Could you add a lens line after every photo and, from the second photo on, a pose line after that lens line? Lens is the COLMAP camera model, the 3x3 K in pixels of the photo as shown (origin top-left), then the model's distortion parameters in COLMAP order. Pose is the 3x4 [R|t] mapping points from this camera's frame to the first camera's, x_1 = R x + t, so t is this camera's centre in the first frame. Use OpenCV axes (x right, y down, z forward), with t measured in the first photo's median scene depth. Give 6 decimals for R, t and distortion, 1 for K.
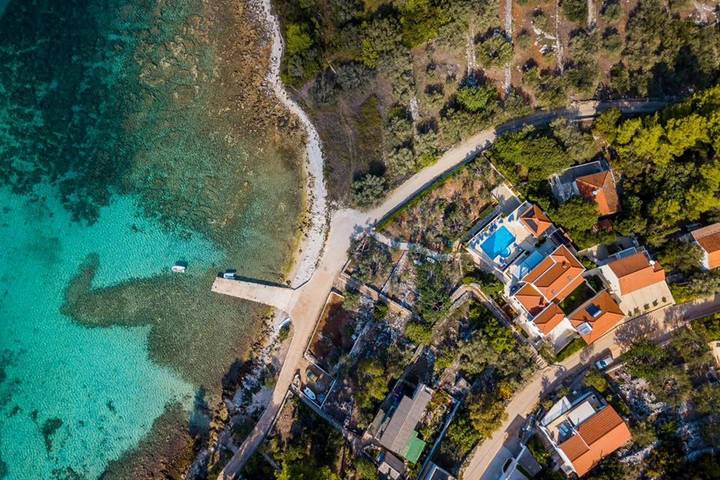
lens RADIAL K [[511.1, 0, 360.0], [0, 511.1, 240.0], [0, 0, 1]] dist [-0.004064, -0.007775]
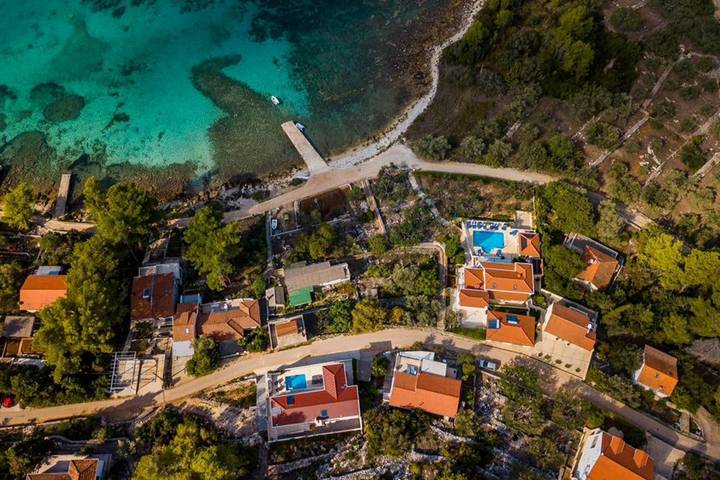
lens RADIAL K [[511.1, 0, 360.0], [0, 511.1, 240.0], [0, 0, 1]] dist [-0.004064, -0.007775]
pose [[0.709354, 0.644876, -0.284521, 0.384274], [-0.694493, 0.708407, -0.125851, 0.330020], [0.120398, 0.286870, 0.950373, -0.060477]]
